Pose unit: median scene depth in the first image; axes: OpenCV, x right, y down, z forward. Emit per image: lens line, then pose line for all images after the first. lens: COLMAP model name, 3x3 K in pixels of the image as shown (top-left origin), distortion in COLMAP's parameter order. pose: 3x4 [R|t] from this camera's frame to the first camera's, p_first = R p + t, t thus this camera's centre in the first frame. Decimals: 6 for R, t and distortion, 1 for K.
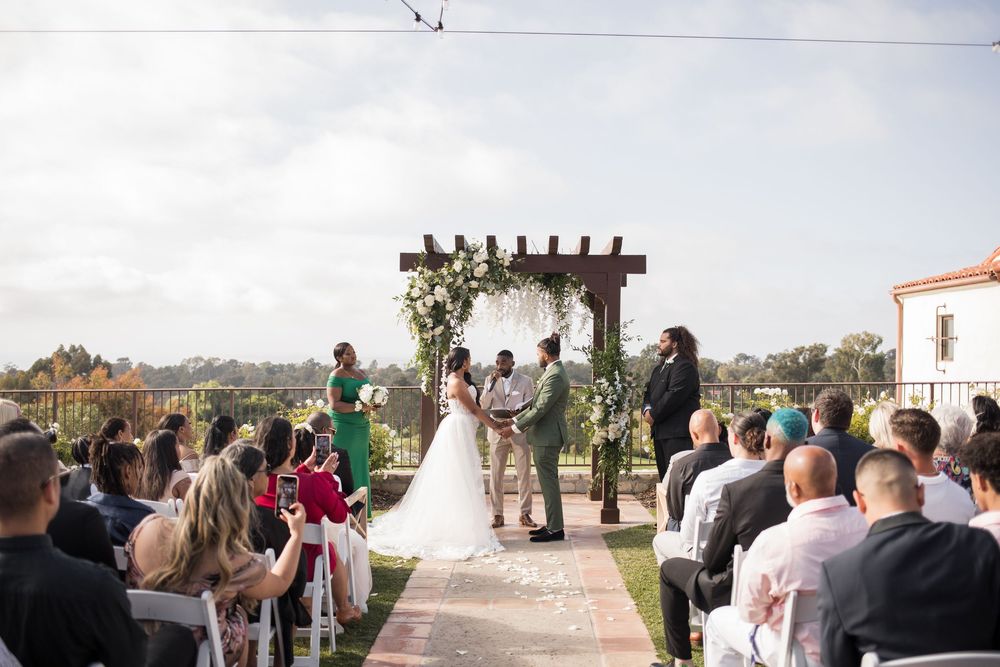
lens RADIAL K [[1011.7, 0, 500.0], [0, 1011.7, 333.5], [0, 0, 1]] dist [-0.071098, 0.002614]
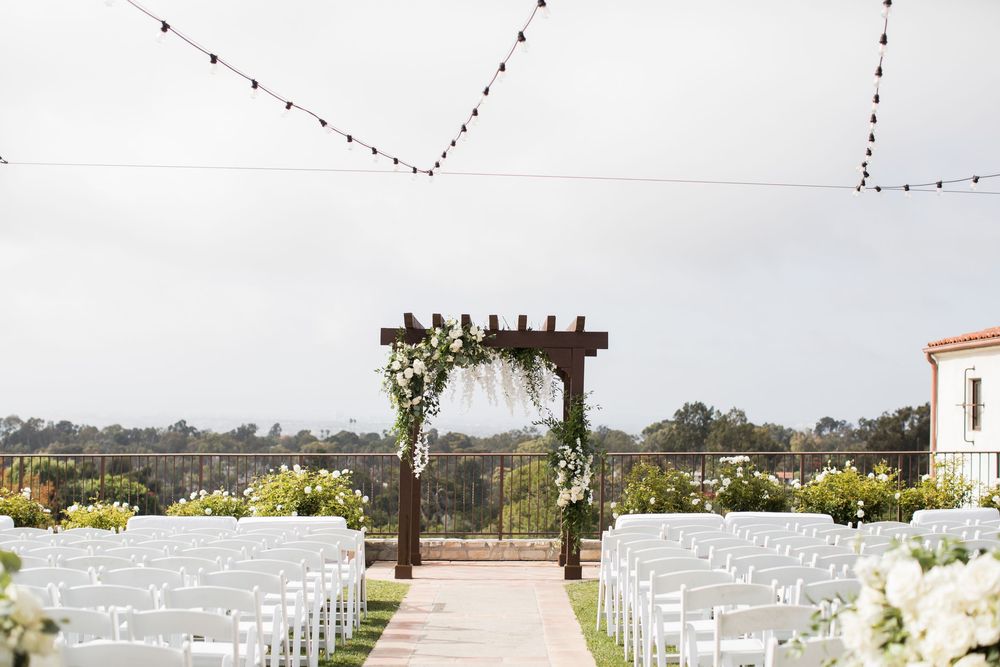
lens RADIAL K [[1517.2, 0, 500.0], [0, 1517.2, 333.5], [0, 0, 1]] dist [-0.088744, 0.014699]
pose [[0.999725, 0.007549, 0.022204, -0.007744], [-0.006788, 0.999393, -0.034165, -0.019776], [-0.022449, 0.034004, 0.999170, -0.635105]]
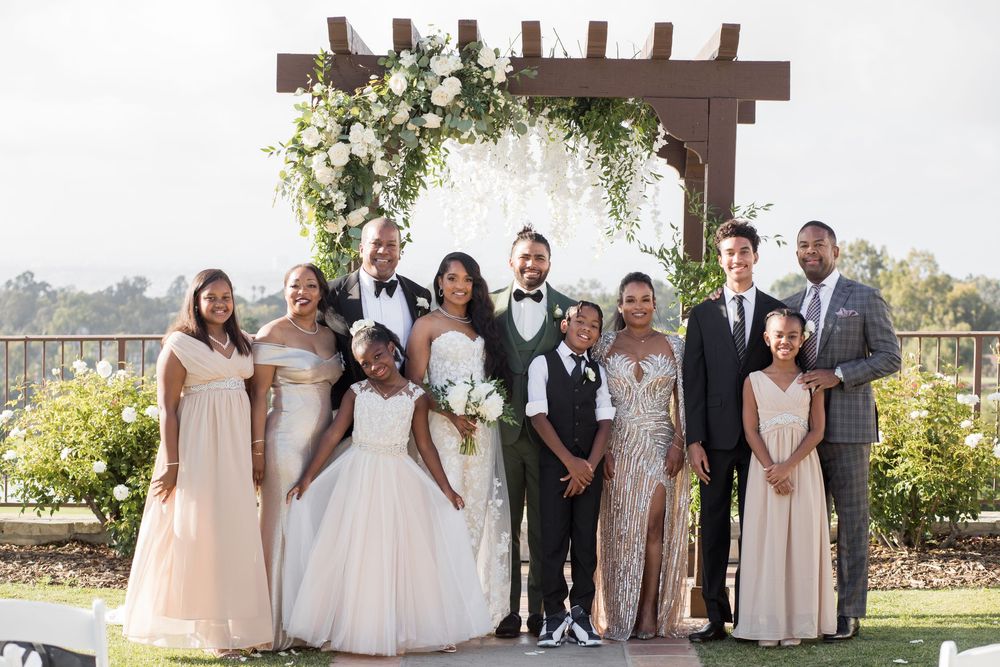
lens RADIAL K [[2436.8, 0, 500.0], [0, 2436.8, 333.5], [0, 0, 1]] dist [-0.073243, -0.058348]
pose [[0.999963, 0.004202, 0.007449, -0.001399], [-0.004563, 0.998786, 0.049049, -0.004576], [-0.007233, -0.049081, 0.998769, -0.162053]]
